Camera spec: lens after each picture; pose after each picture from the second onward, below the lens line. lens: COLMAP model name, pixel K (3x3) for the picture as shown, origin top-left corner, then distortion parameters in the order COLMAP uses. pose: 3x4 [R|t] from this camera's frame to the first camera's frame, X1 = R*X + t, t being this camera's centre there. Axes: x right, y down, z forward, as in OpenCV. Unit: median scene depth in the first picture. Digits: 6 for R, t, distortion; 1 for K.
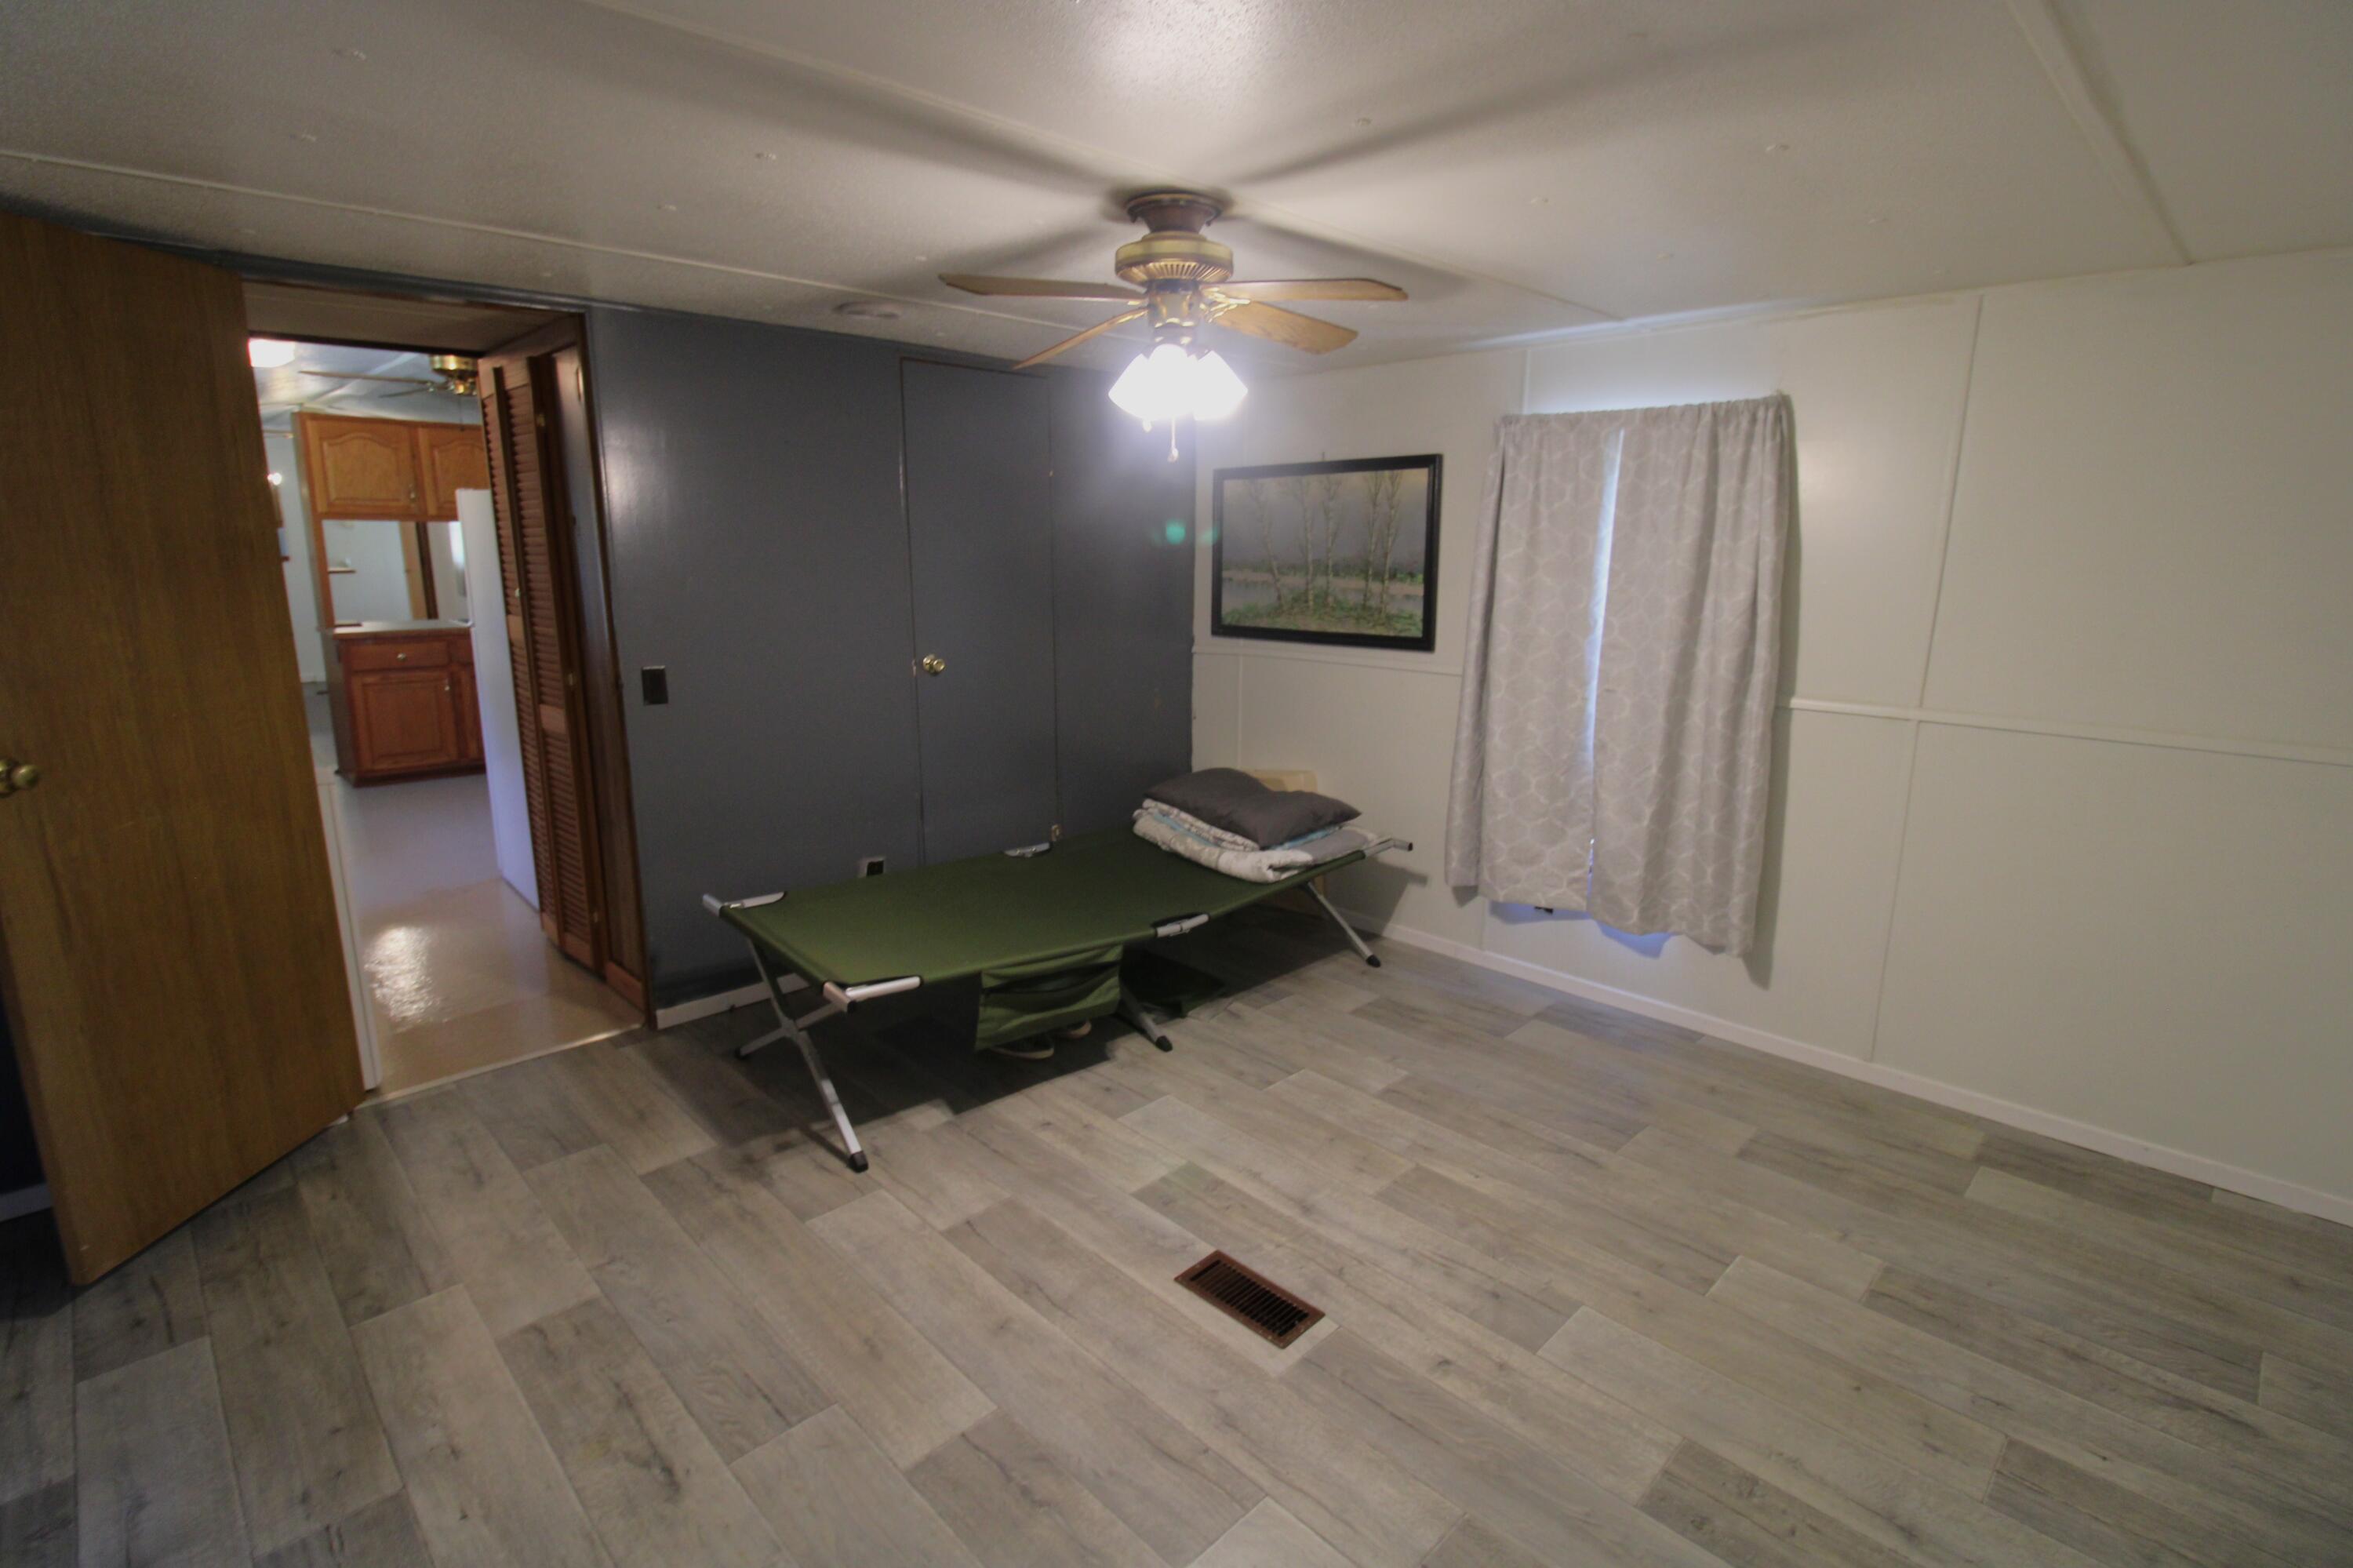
lens RADIAL K [[1114.1, 0, 1191.4], [0, 1114.1, 773.8], [0, 0, 1]] dist [-0.002067, -0.011593]
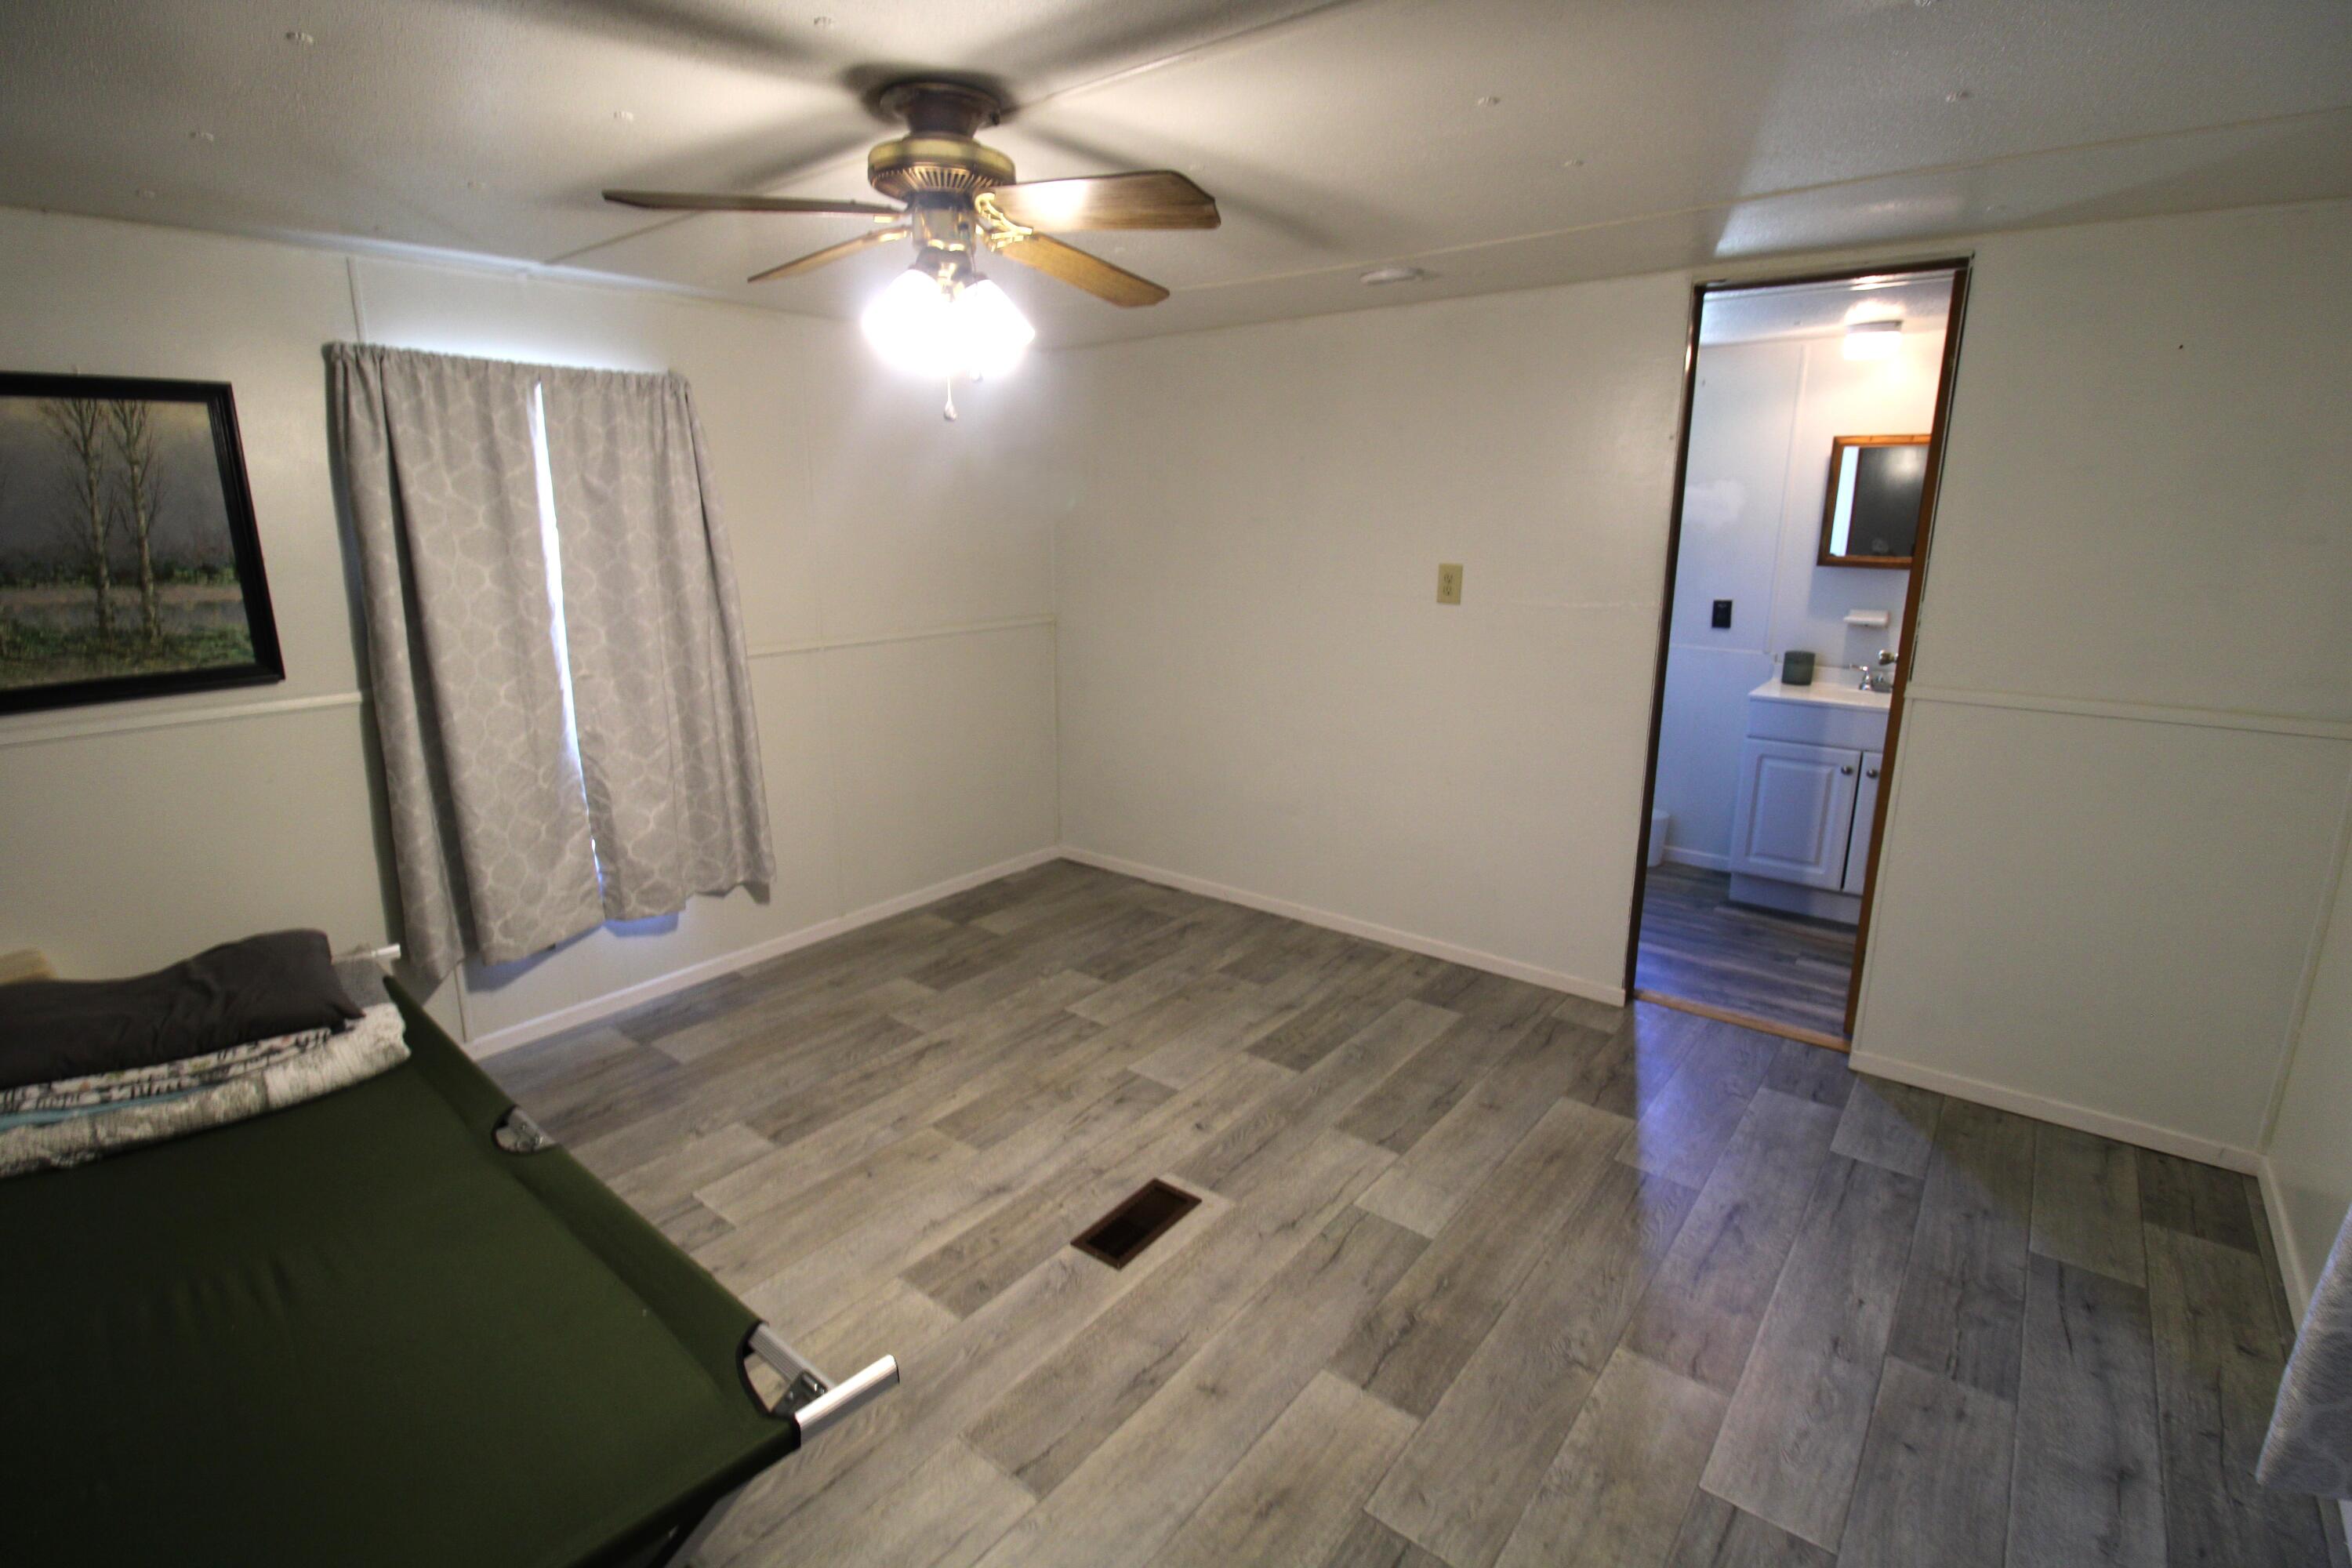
lens RADIAL K [[1107.8, 0, 1172.1], [0, 1107.8, 766.4], [0, 0, 1]] dist [0.001943, -0.013733]
pose [[-0.117451, -0.230522, 0.965953, -0.850716], [0.207794, 0.945449, 0.250895, -0.197364], [-0.971096, 0.230187, -0.063143, 0.902805]]
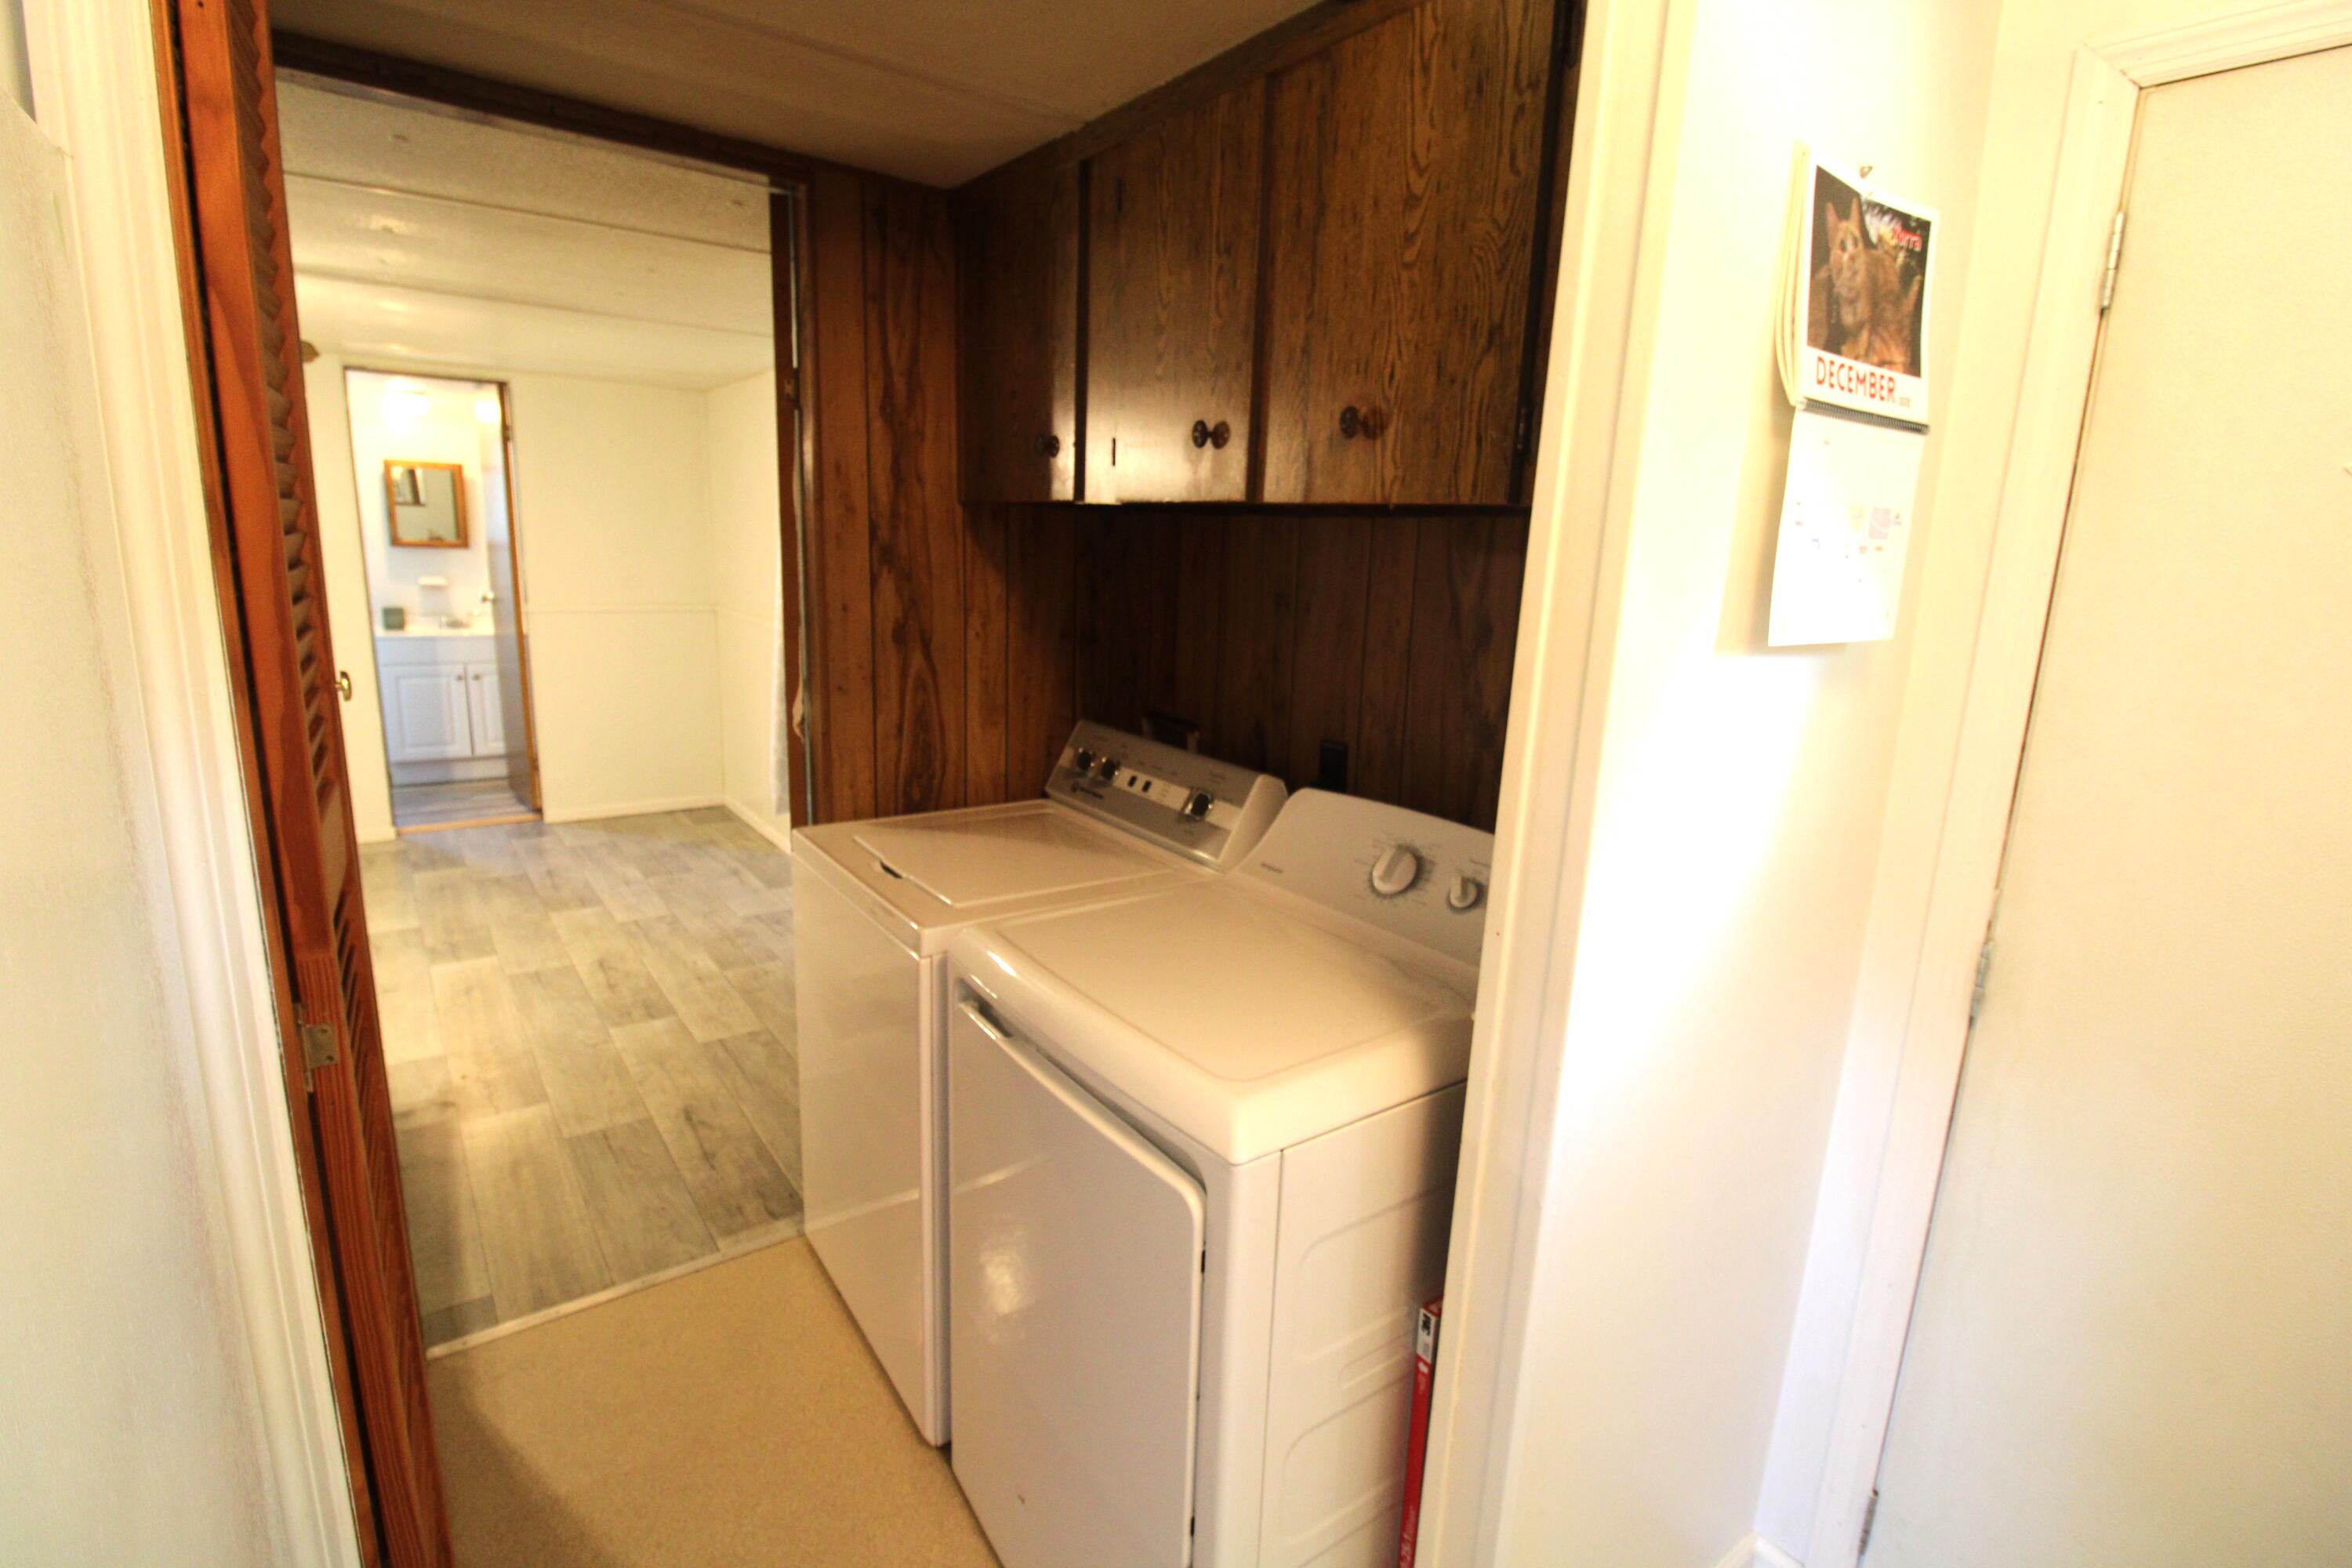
lens RADIAL K [[1113.6, 0, 1190.8], [0, 1113.6, 773.8], [0, 0, 1]] dist [-0.002067, -0.011593]
pose [[-0.989608, -0.064750, 0.128390, -1.408718], [-0.007367, 0.914535, 0.404439, -0.421279], [-0.143605, 0.399290, -0.905508, 2.013789]]
